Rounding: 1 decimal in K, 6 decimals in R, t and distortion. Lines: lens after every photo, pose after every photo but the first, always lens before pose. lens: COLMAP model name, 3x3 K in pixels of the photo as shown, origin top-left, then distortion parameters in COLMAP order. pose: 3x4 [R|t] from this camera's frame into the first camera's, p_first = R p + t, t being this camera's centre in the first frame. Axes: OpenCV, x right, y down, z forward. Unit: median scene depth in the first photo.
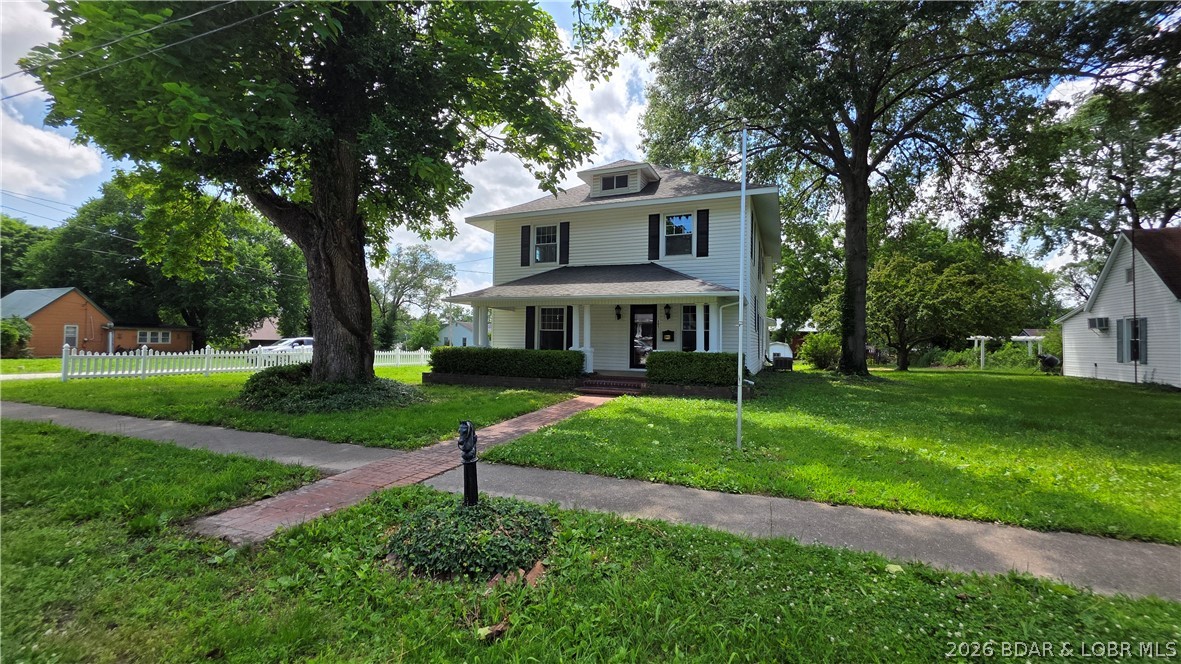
lens RADIAL K [[458.1, 0, 592.9], [0, 458.1, 333.2], [0, 0, 1]] dist [-0.000054, 0.000005]
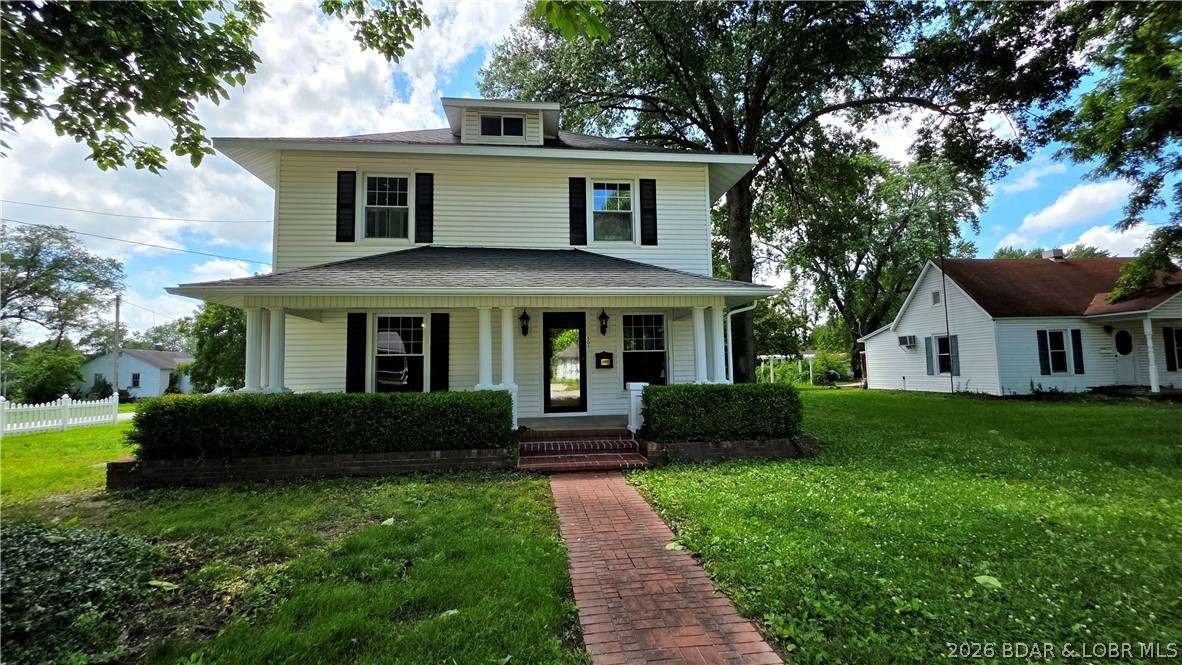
lens RADIAL K [[491.1, 0, 590.0], [0, 491.1, 330.8], [0, 0, 1]] dist [0.002589, 0.000070]
pose [[0.884971, 0.005283, 0.465616, -0.171392], [0.022010, 0.998343, -0.053160, 0.001043], [-0.465125, 0.057293, 0.883389, 0.355566]]
